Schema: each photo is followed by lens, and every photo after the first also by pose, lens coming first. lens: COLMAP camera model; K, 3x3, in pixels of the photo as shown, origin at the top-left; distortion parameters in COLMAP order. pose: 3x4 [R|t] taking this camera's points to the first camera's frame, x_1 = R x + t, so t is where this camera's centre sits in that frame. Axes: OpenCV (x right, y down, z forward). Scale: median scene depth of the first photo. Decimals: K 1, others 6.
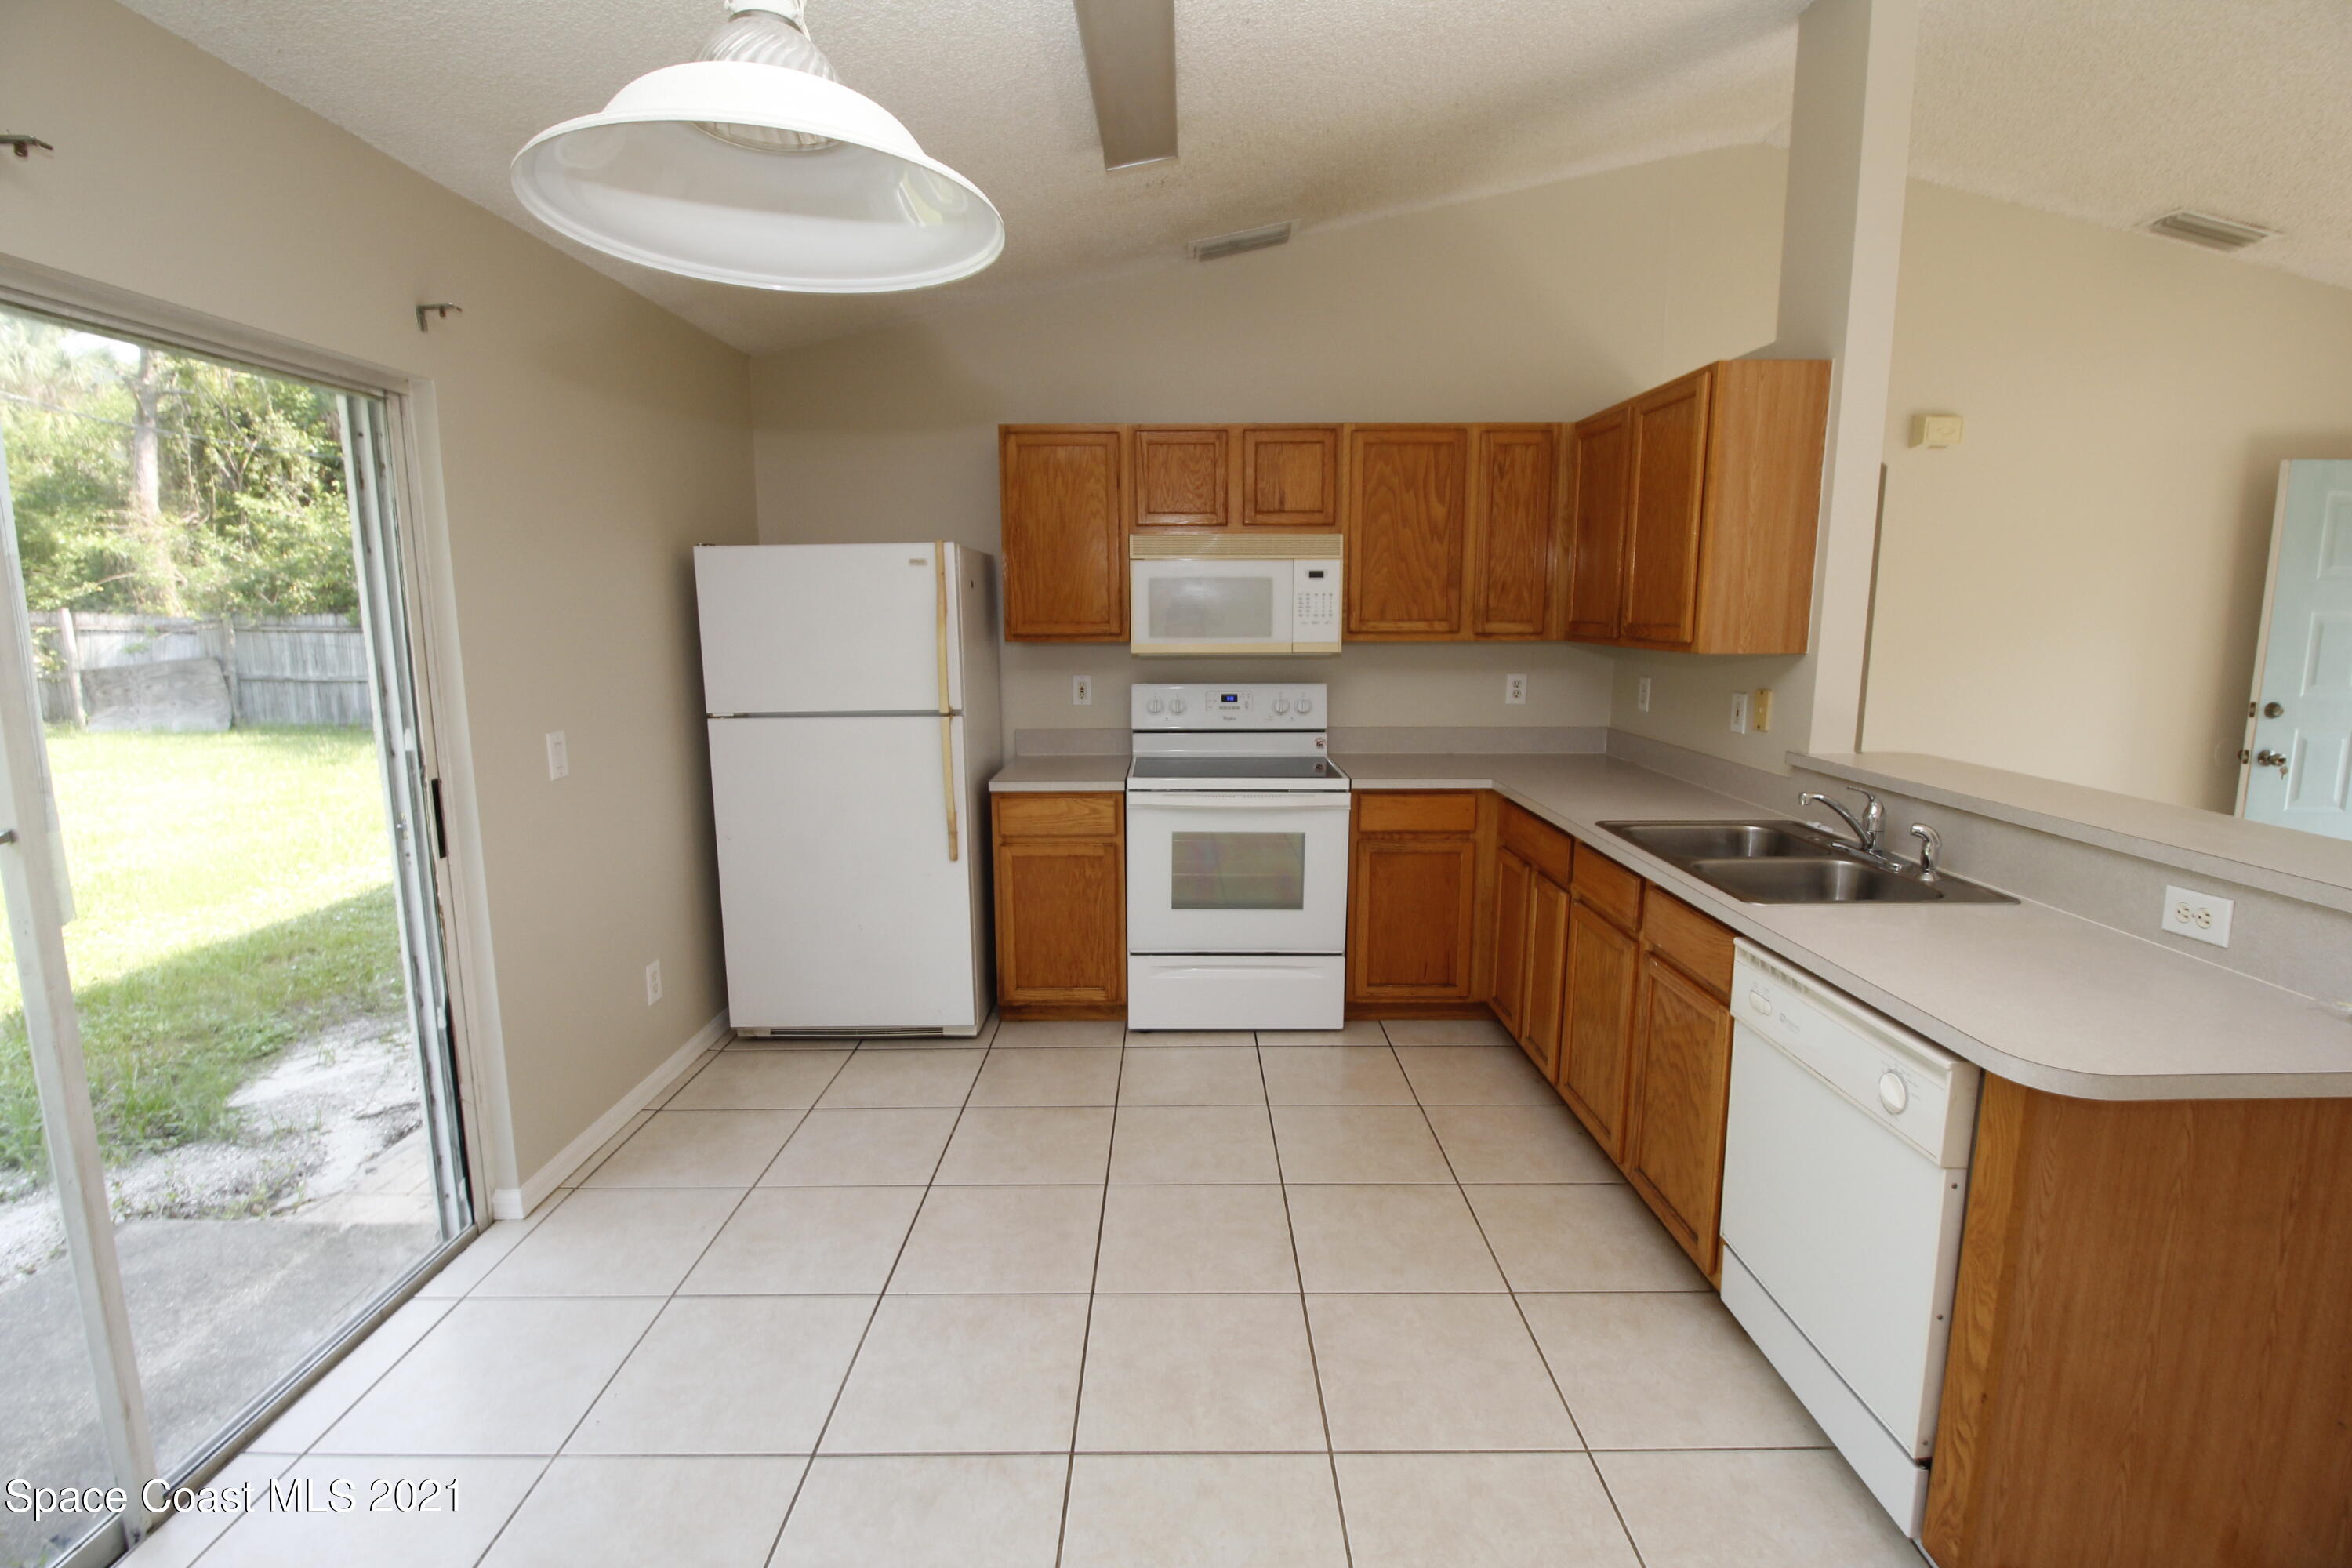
lens RADIAL K [[1083.5, 0, 1180.1], [0, 1083.5, 785.2], [0, 0, 1]] dist [-0.017654, -0.001990]
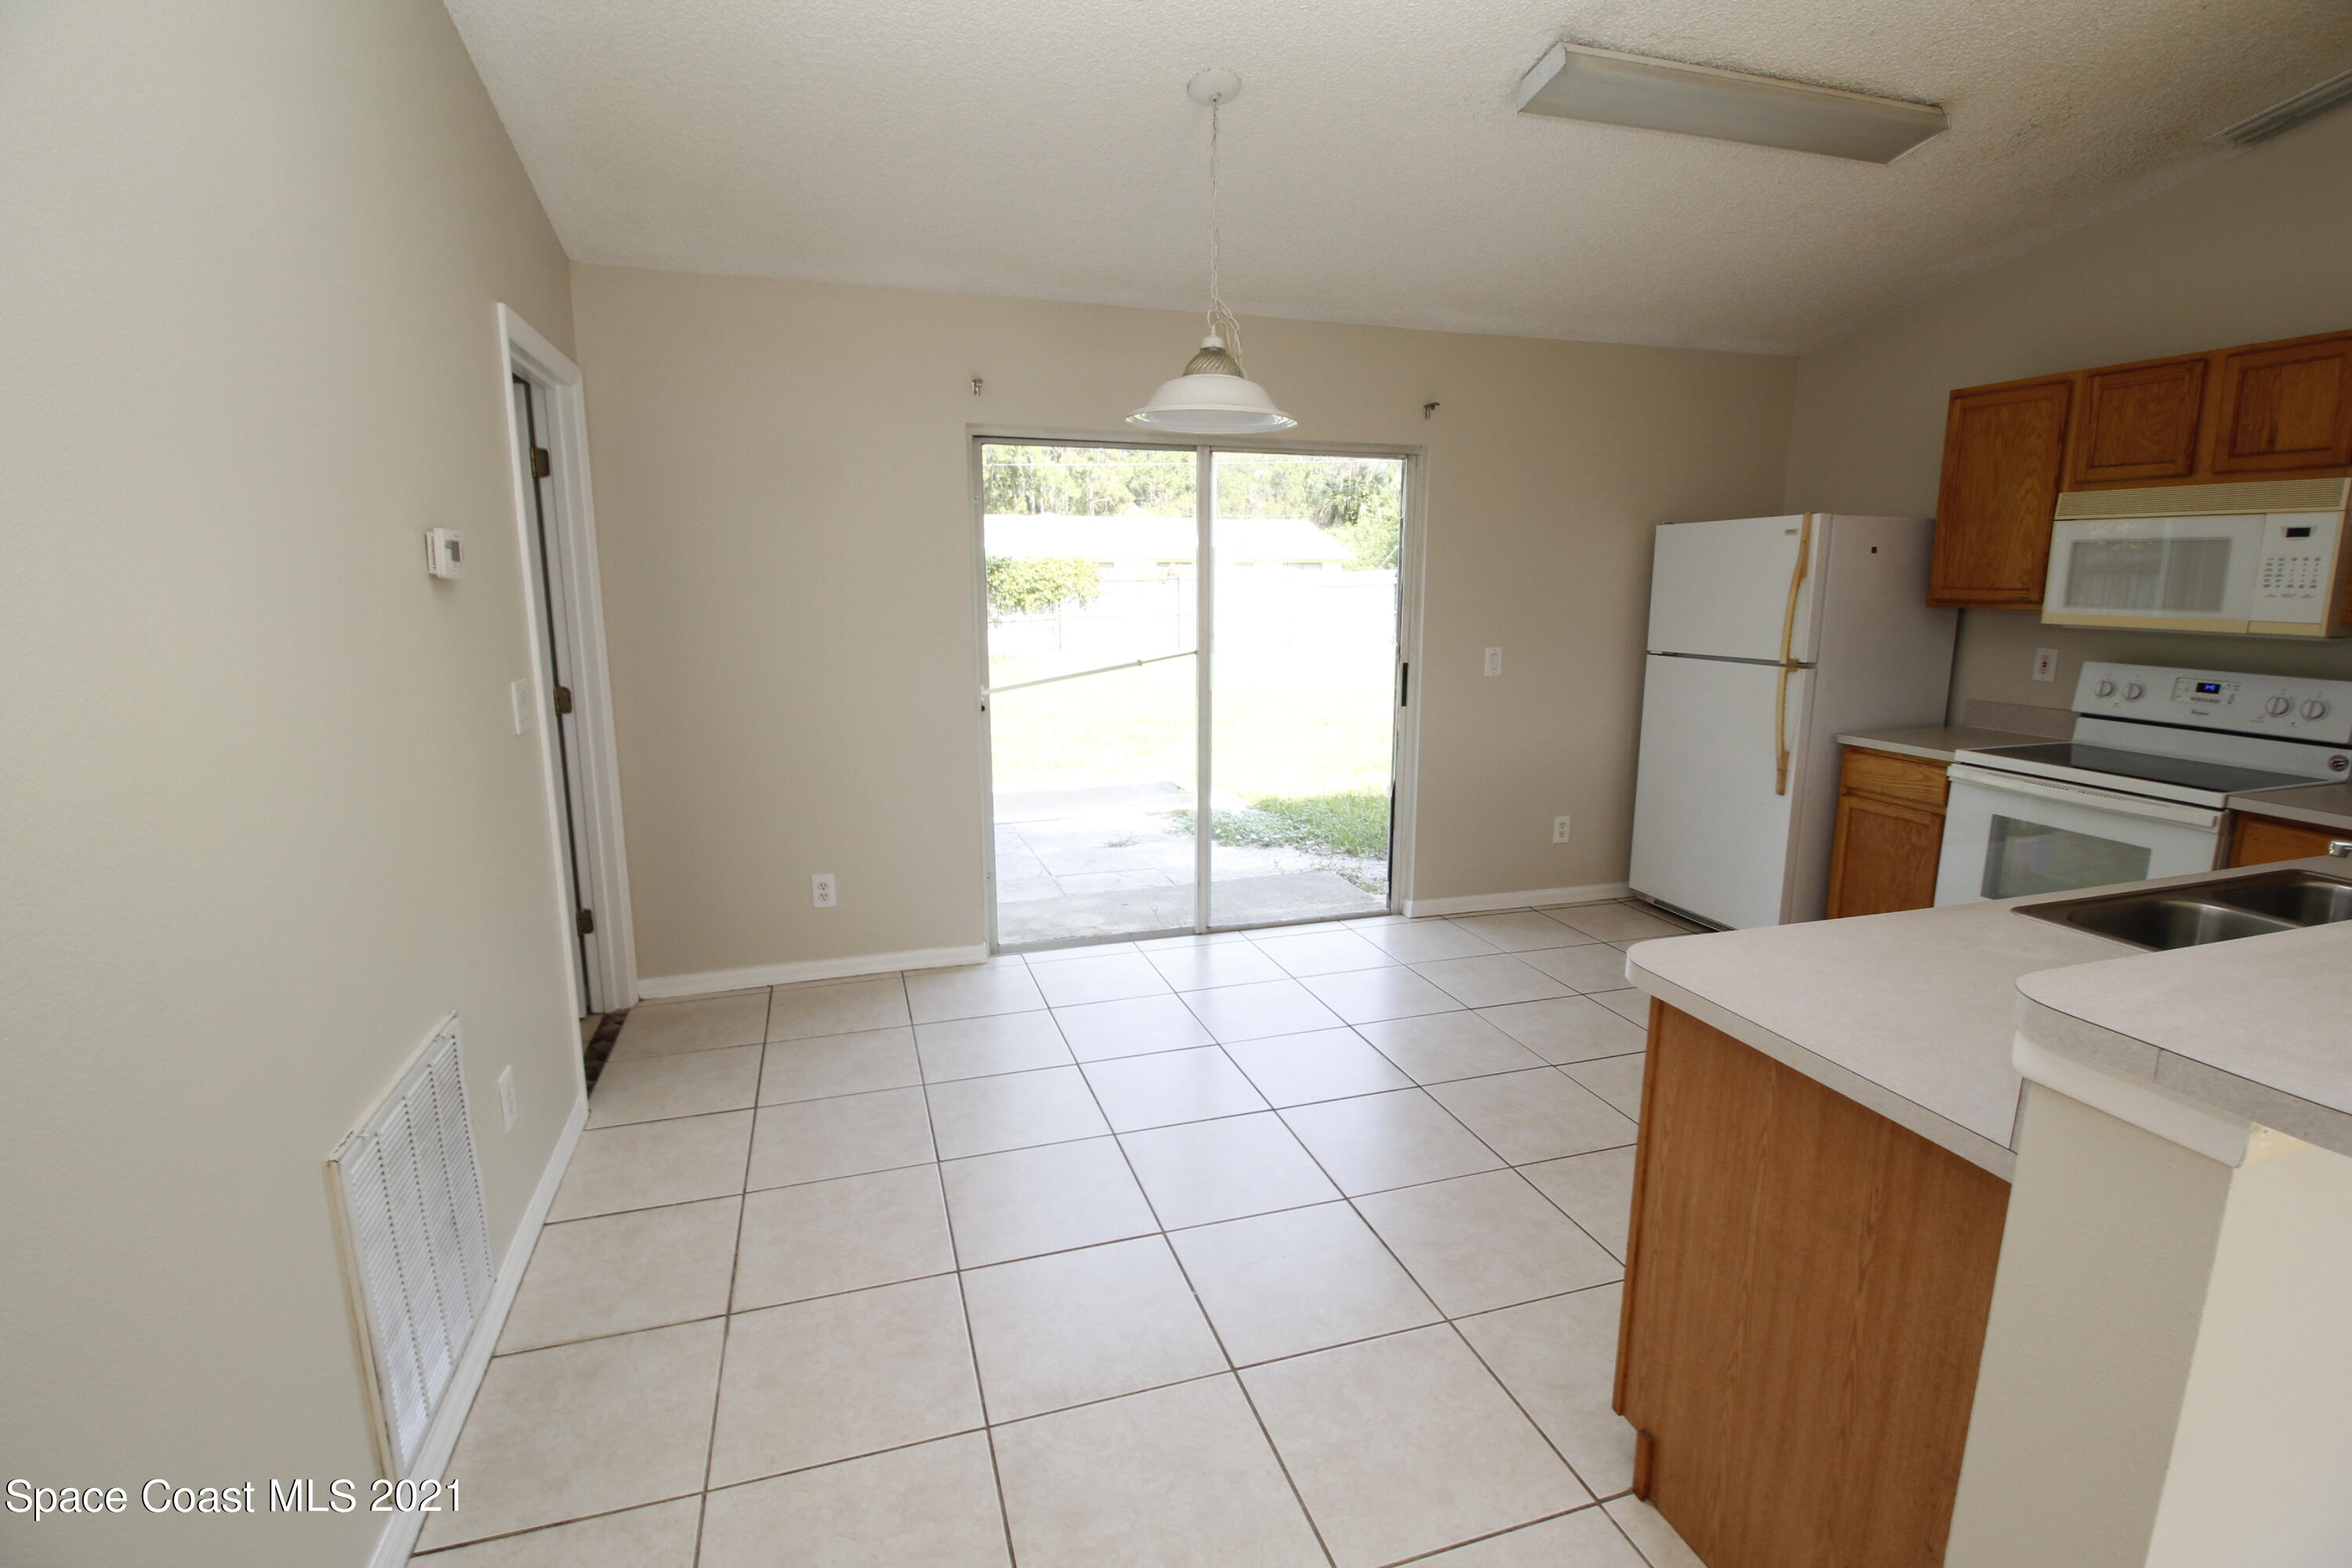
lens RADIAL K [[1083.5, 0, 1172.1], [0, 1083.5, 780.9], [0, 0, 1]] dist [-0.017654, -0.001990]
pose [[0.288635, 0.184330, -0.939528, 0.641318], [-0.156090, 0.977223, 0.143772, -0.007315], [0.944630, 0.105154, 0.310833, 0.039214]]
